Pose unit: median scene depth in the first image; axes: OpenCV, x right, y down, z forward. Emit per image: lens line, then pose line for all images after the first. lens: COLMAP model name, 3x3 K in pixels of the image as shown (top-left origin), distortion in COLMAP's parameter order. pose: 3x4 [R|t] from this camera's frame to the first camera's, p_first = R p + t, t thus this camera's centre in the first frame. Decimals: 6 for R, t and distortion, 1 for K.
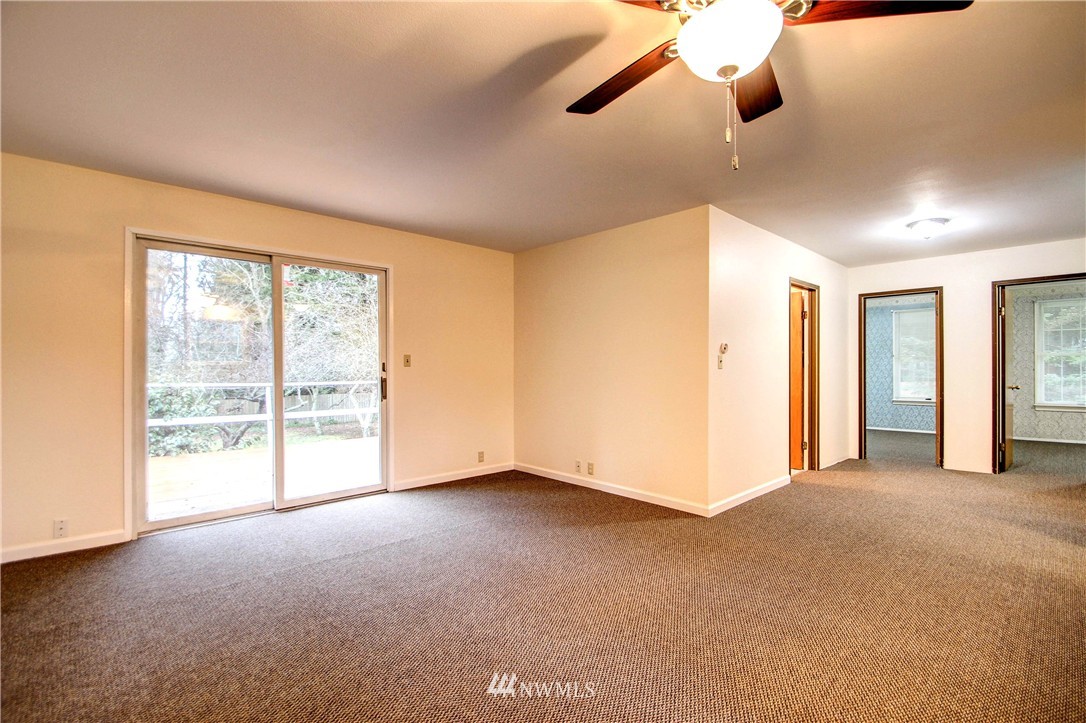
lens RADIAL K [[501.6, 0, 551.8], [0, 501.6, 363.2], [0, 0, 1]] dist [-0.013015, -0.004417]
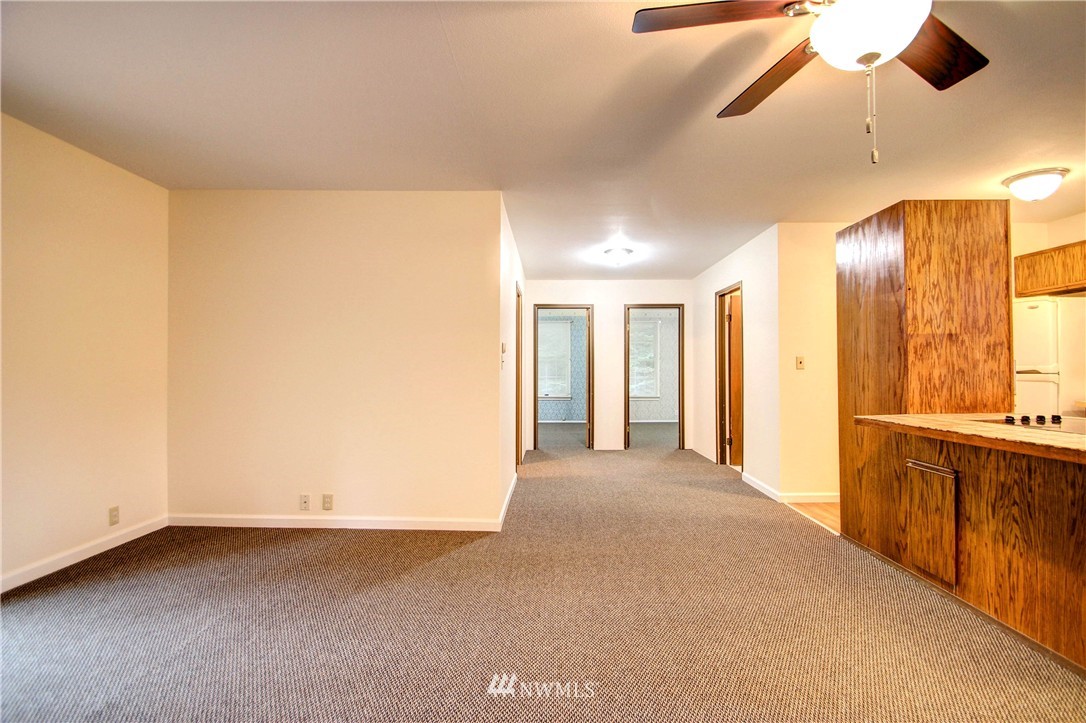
lens RADIAL K [[501.6, 0, 545.7], [0, 501.6, 369.5], [0, 0, 1]] dist [-0.013015, -0.004417]
pose [[0.692997, 0.001423, 0.720939, -0.243127], [-0.009363, 0.999931, 0.007027, 0.002536], [-0.720880, -0.011620, 0.692963, 0.252572]]
